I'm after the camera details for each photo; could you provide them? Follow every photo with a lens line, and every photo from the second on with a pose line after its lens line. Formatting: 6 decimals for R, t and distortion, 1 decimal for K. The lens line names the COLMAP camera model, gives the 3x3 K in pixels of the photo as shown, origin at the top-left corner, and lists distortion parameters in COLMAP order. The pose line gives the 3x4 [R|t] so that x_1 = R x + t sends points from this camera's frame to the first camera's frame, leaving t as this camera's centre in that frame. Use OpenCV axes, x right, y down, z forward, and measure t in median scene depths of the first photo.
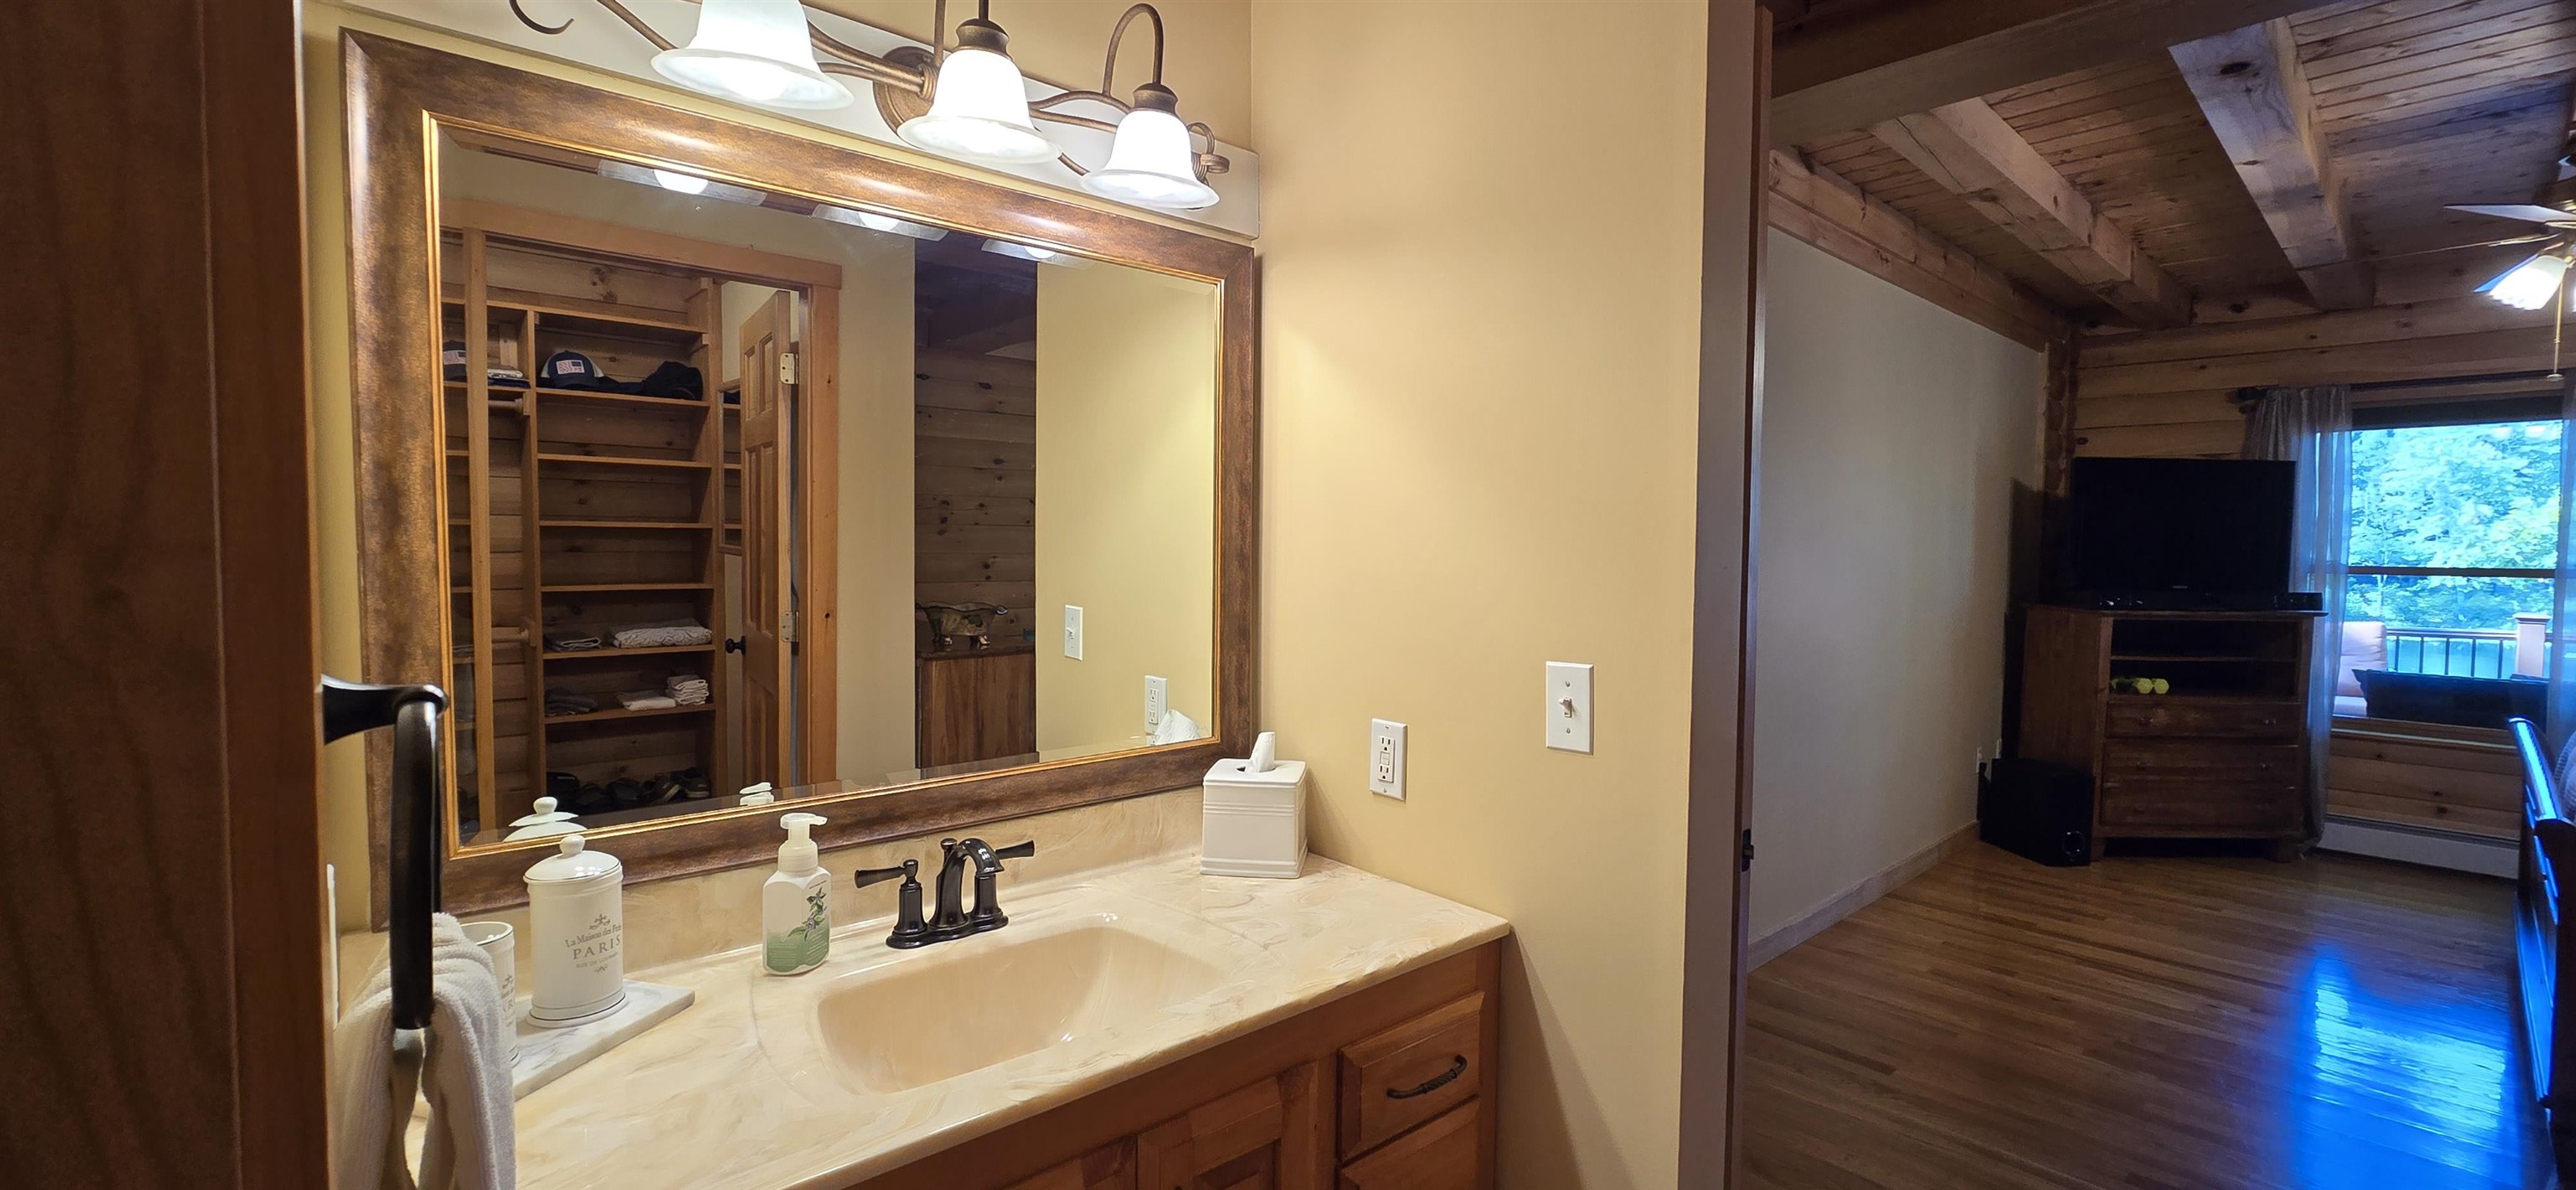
lens RADIAL K [[1053.0, 0, 1289.3], [0, 1053.0, 590.7], [0, 0, 1]] dist [-0.005957, 0.001628]
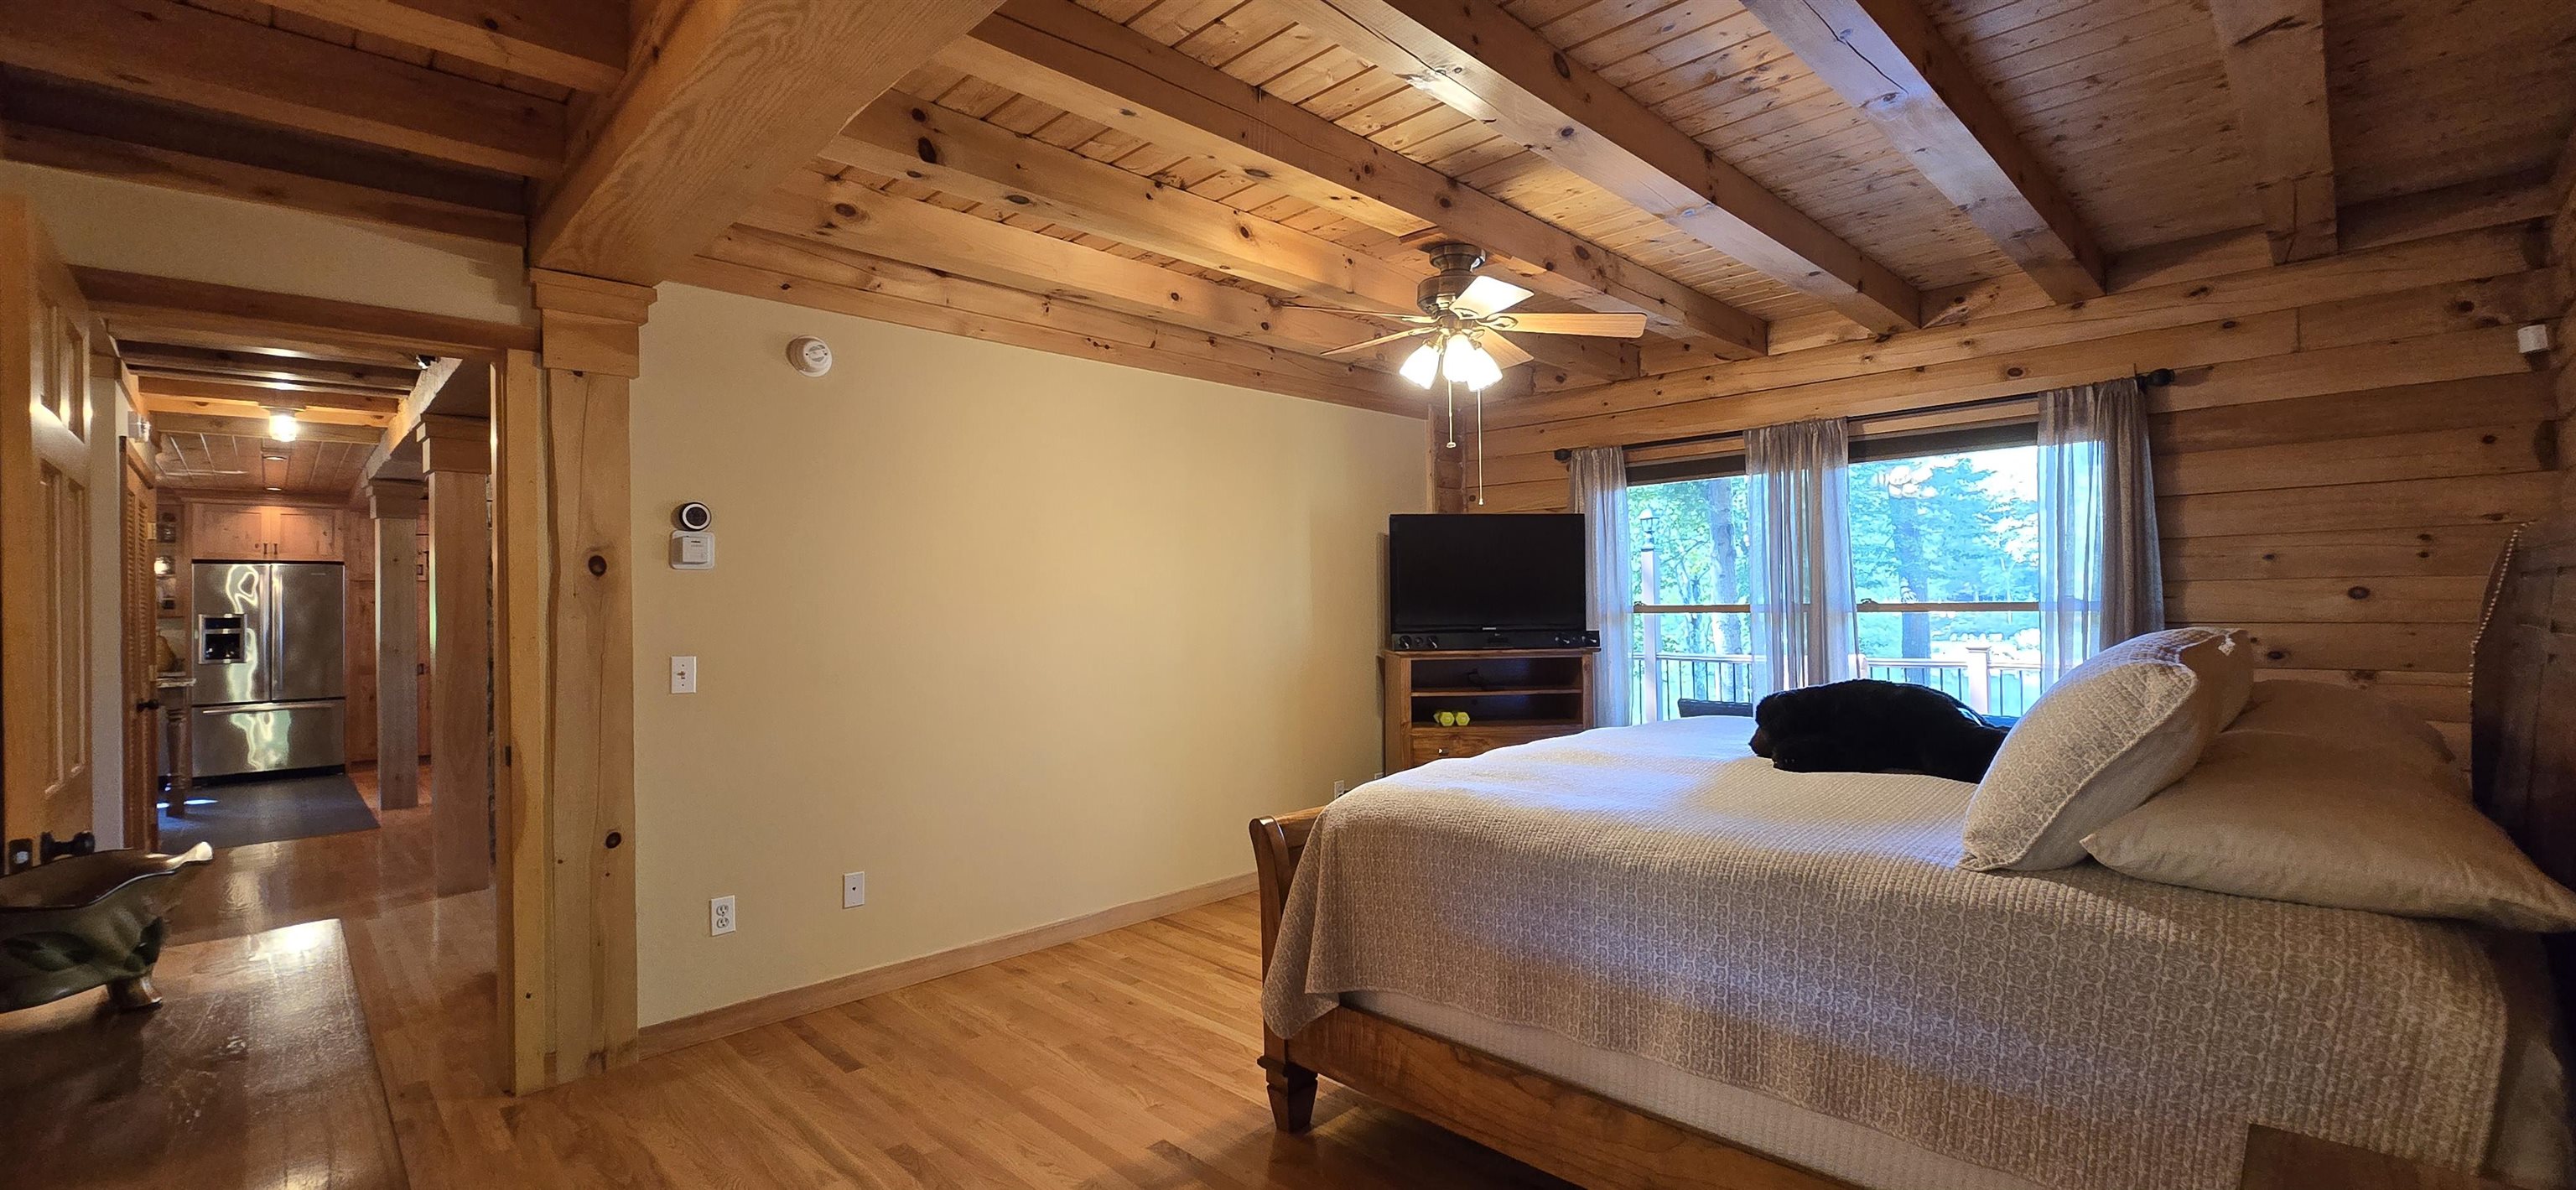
lens RADIAL K [[1053.0, 0, 1288.1], [0, 1053.0, 589.1], [0, 0, 1]] dist [-0.005957, 0.001628]
pose [[0.998410, -0.023881, 0.051056, 0.594571], [0.026836, 0.997956, -0.057991, 0.013871], [-0.049566, 0.059269, 0.997011, -0.104208]]
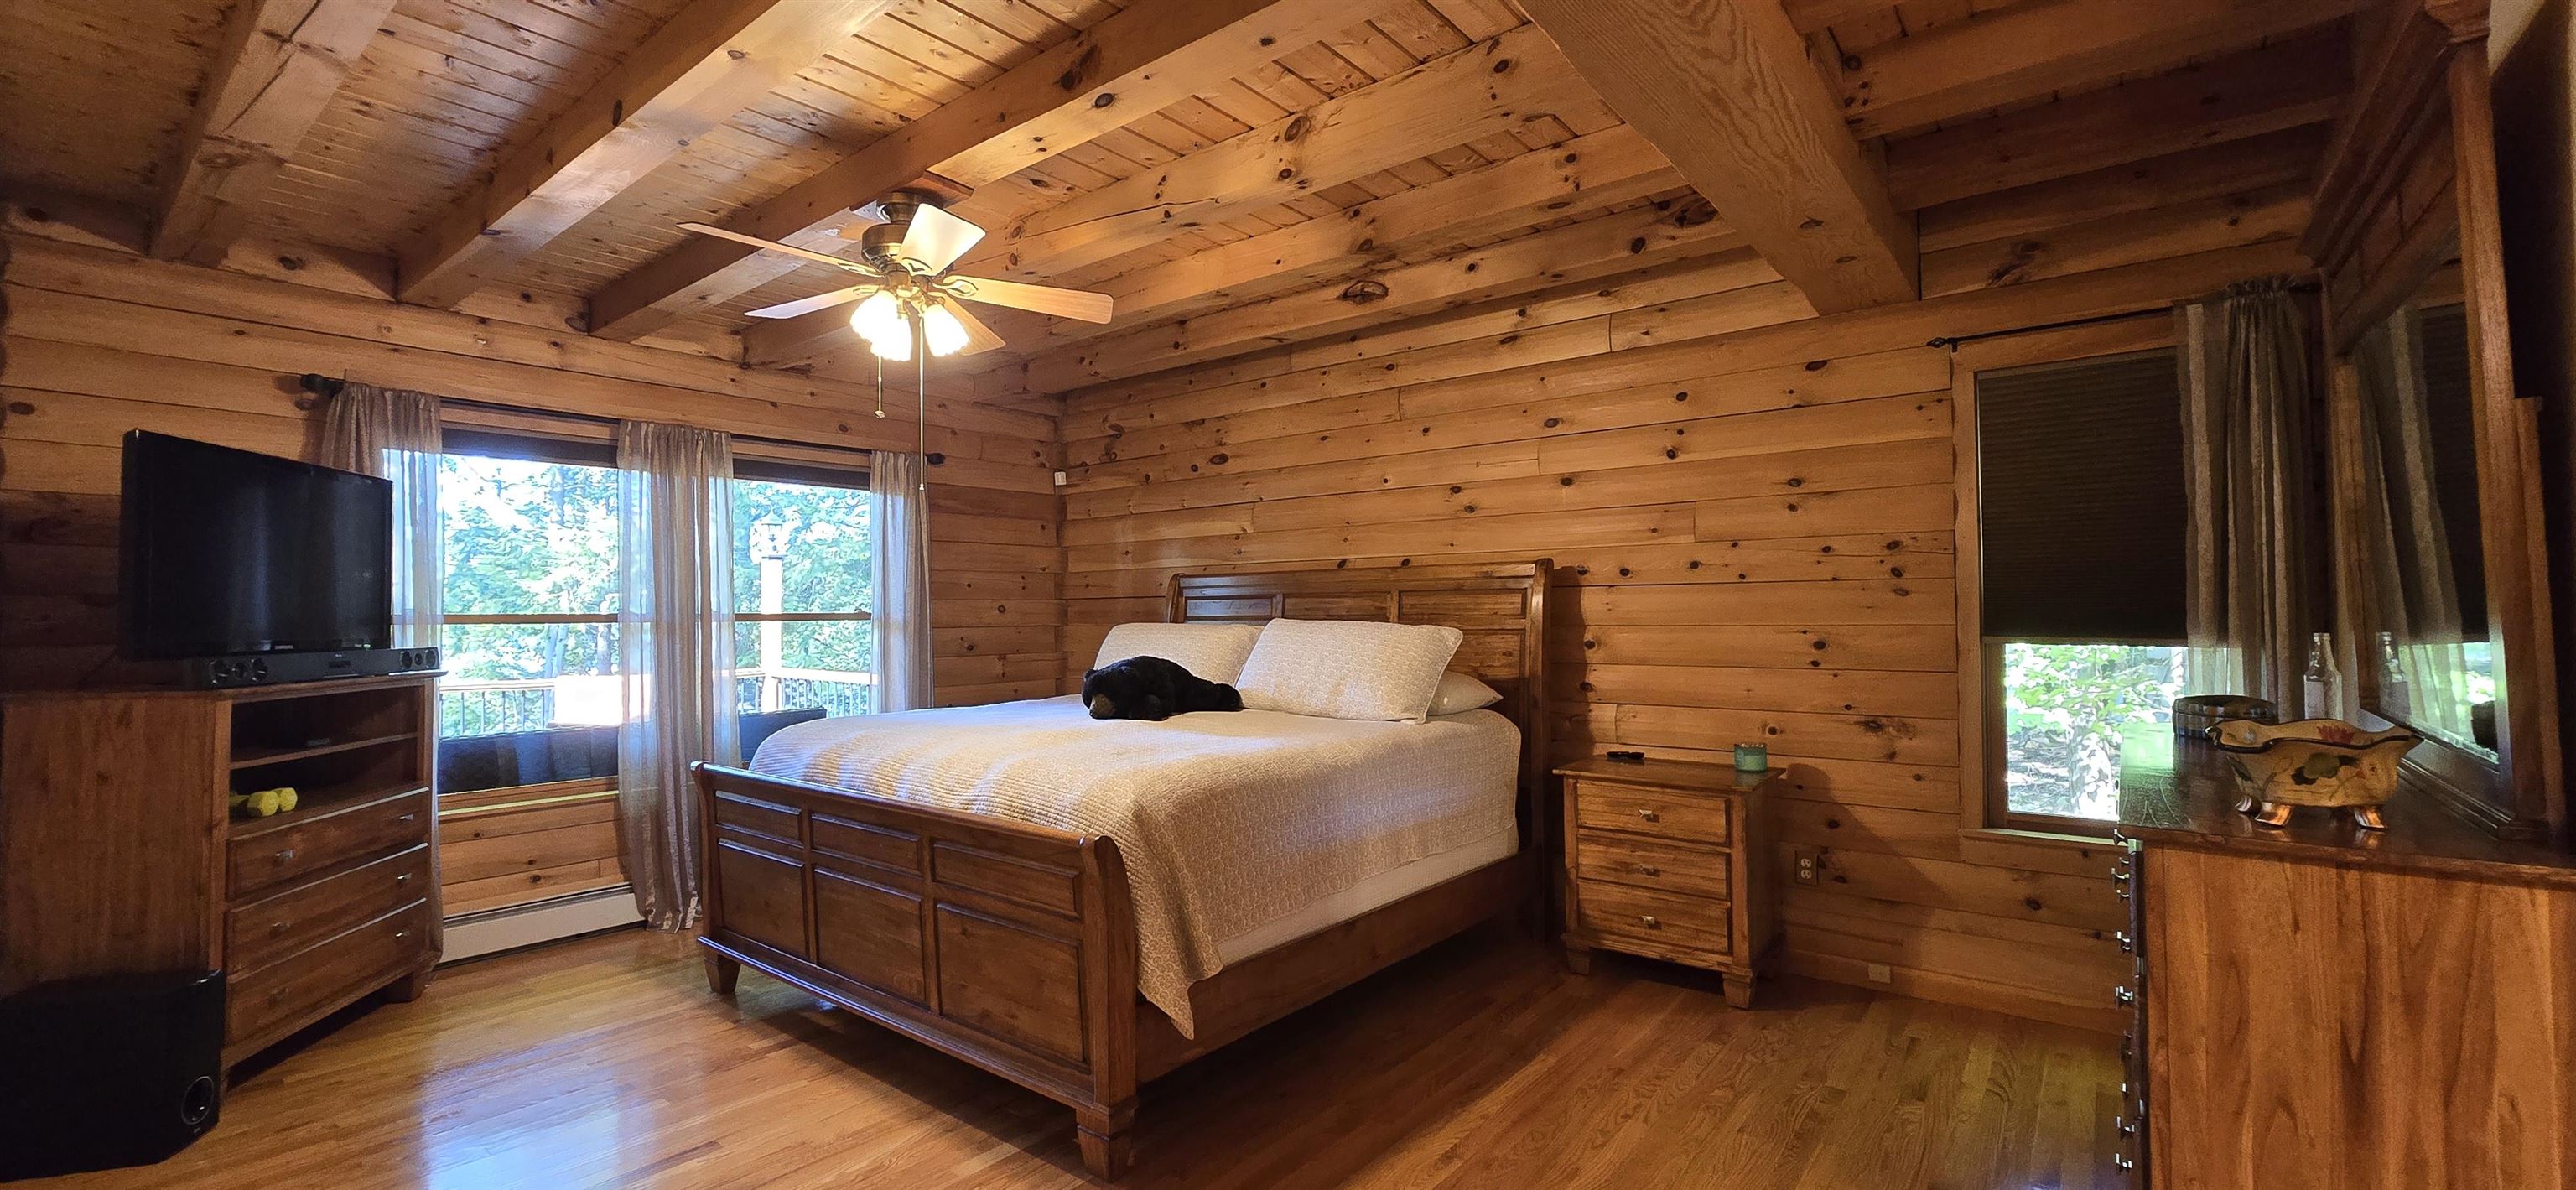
lens RADIAL K [[1053.0, 0, 1278.8], [0, 1053.0, 603.2], [0, 0, 1]] dist [-0.005957, 0.001628]
pose [[-0.161688, 0.003284, 0.986837, 0.082398], [0.050909, 0.998691, 0.005017, -0.002931], [-0.985528, 0.051050, -0.161643, 0.489082]]
